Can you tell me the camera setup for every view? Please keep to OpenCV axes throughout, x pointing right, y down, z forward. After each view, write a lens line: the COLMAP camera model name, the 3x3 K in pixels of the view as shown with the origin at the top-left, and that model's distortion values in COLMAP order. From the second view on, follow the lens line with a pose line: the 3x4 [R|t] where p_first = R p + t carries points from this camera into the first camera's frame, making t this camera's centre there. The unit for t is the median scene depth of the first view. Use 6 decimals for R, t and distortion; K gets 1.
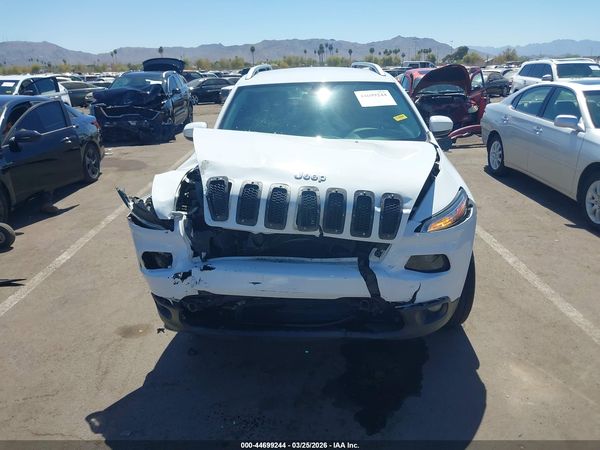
lens RADIAL K [[475.4, 0, 309.9], [0, 475.4, 217.2], [0, 0, 1]] dist [0.009901, -0.019543]
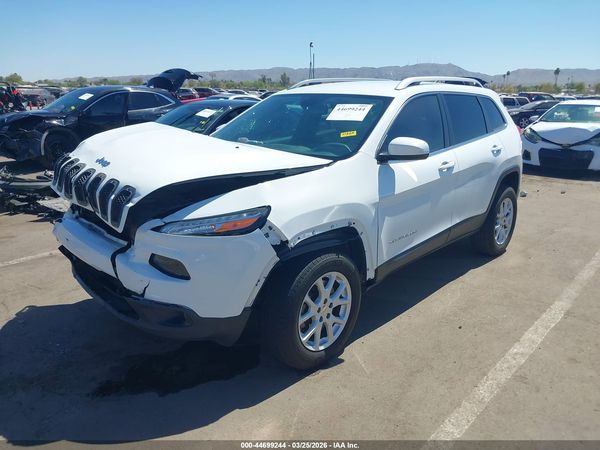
lens RADIAL K [[475.4, 0, 312.5], [0, 475.4, 217.3], [0, 0, 1]] dist [0.009901, -0.019543]
pose [[0.736889, 0.203335, -0.644709, 1.115301], [-0.229523, 0.972294, 0.044312, -0.117990], [0.635857, 0.115322, 0.763143, 0.423956]]
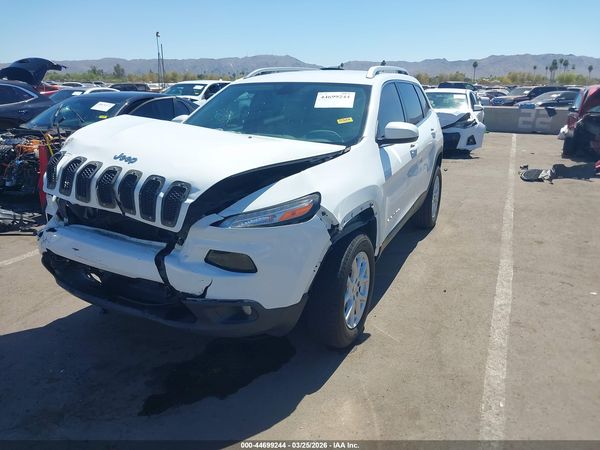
lens RADIAL K [[475.4, 0, 310.9], [0, 475.4, 216.9], [0, 0, 1]] dist [0.009901, -0.019543]
pose [[0.908832, 0.137216, -0.393950, 0.776605], [-0.148255, 0.988946, 0.002437, -0.018895], [0.389930, 0.056190, 0.919129, 0.177514]]
